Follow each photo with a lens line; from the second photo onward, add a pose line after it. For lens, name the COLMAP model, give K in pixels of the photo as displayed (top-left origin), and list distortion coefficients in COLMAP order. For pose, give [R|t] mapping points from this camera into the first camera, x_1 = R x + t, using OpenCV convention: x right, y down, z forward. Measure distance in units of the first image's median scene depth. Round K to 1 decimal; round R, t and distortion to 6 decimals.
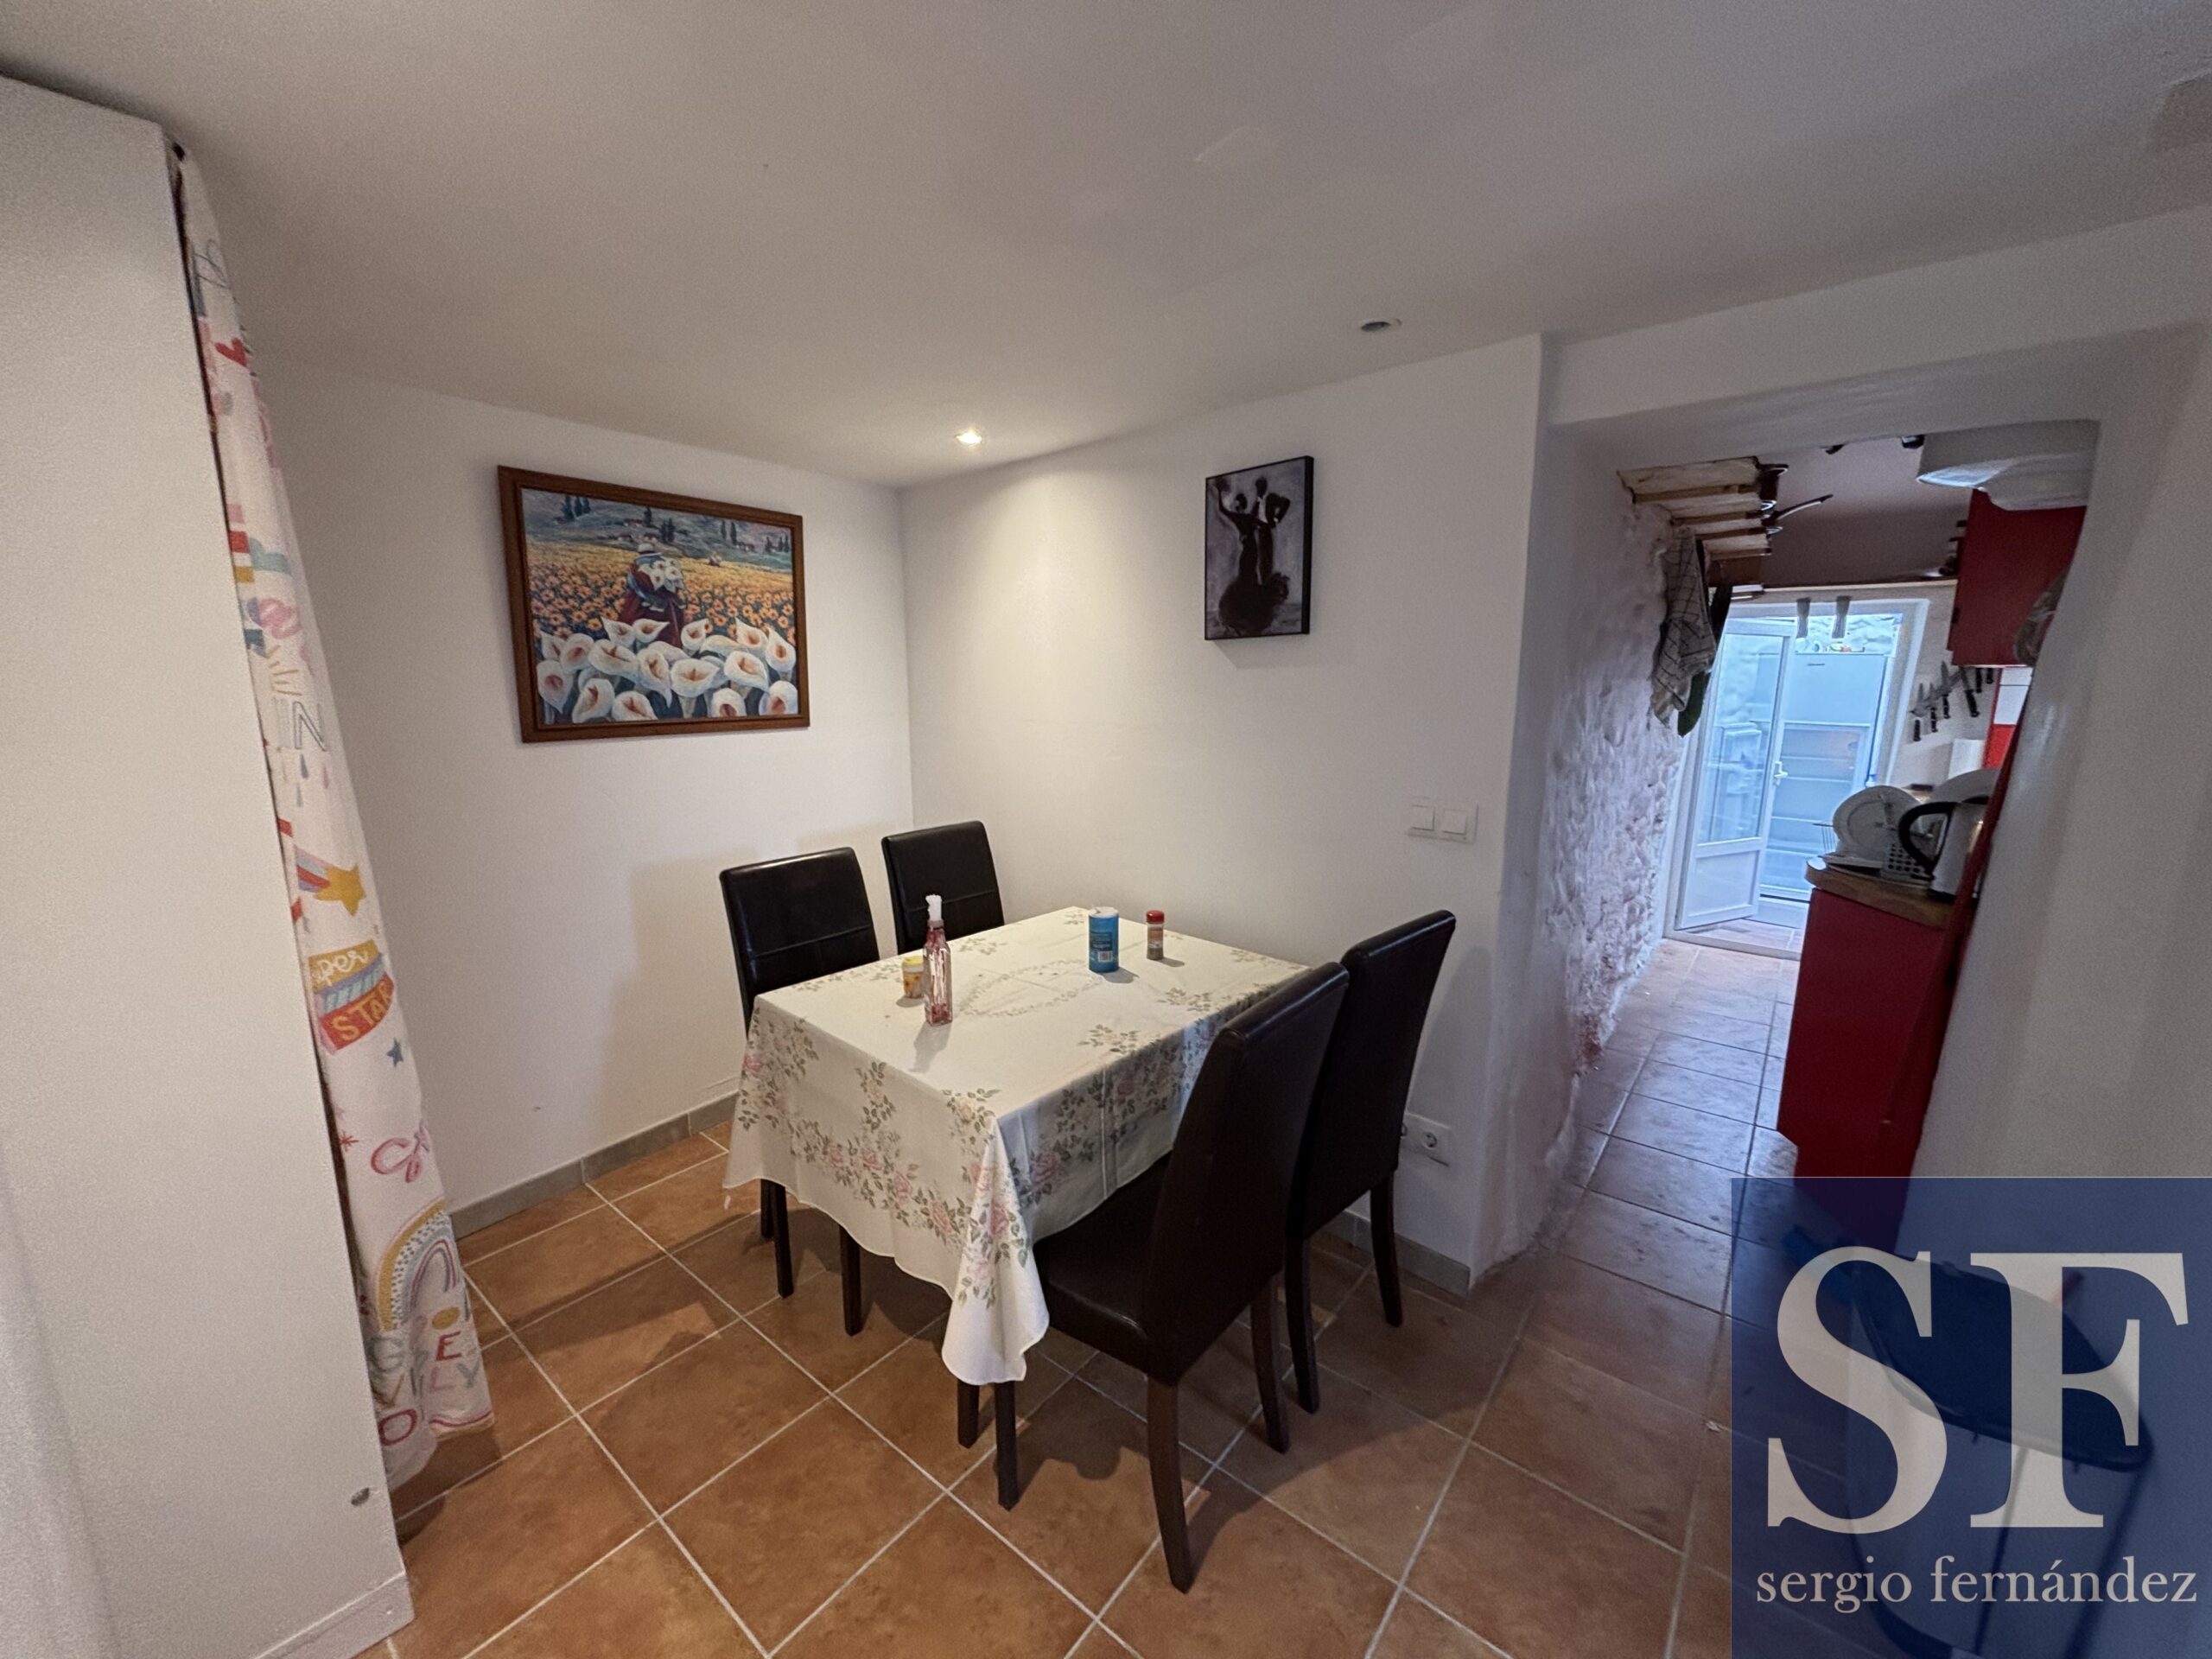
lens RADIAL K [[887.1, 0, 1103.8], [0, 887.1, 828.2], [0, 0, 1]] dist [-0.002558, 0.001386]
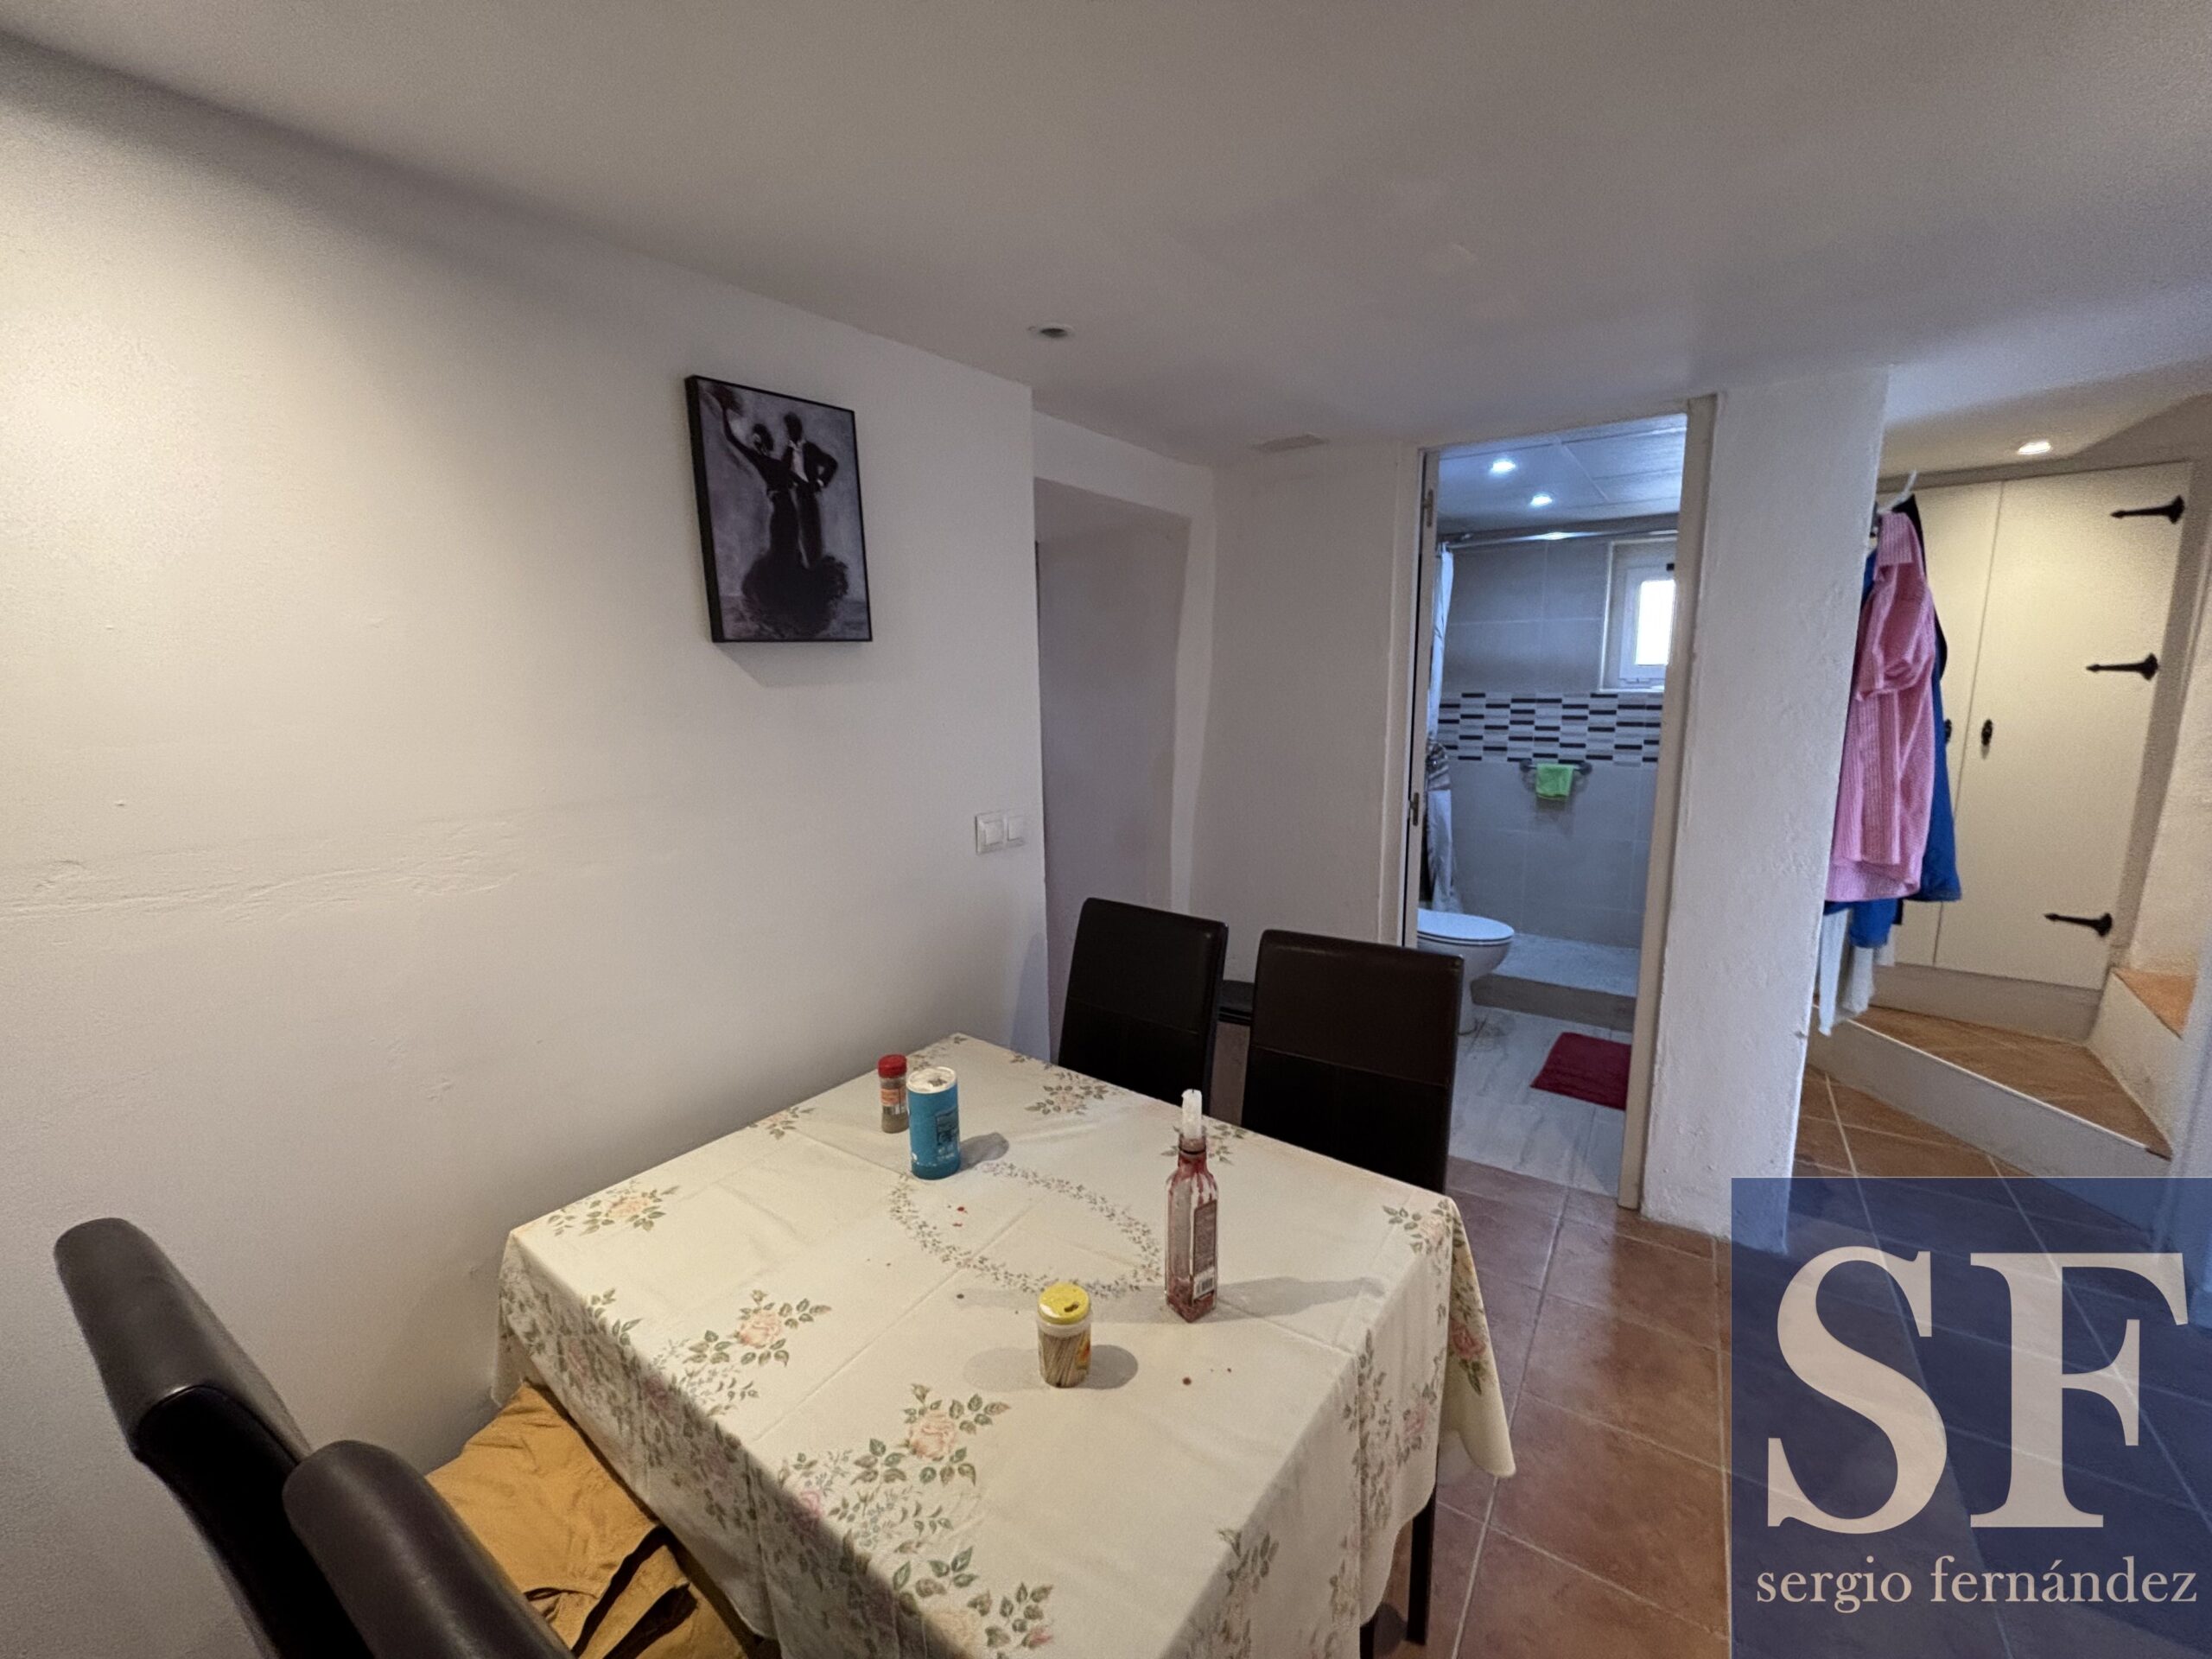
lens RADIAL K [[887.1, 0, 1111.6], [0, 887.1, 825.9], [0, 0, 1]] dist [-0.002558, 0.001386]
pose [[-0.084422, -0.158807, 0.983694, -0.576916], [0.192277, 0.966067, 0.172463, -0.152558], [-0.977703, 0.203702, -0.051022, 0.848744]]
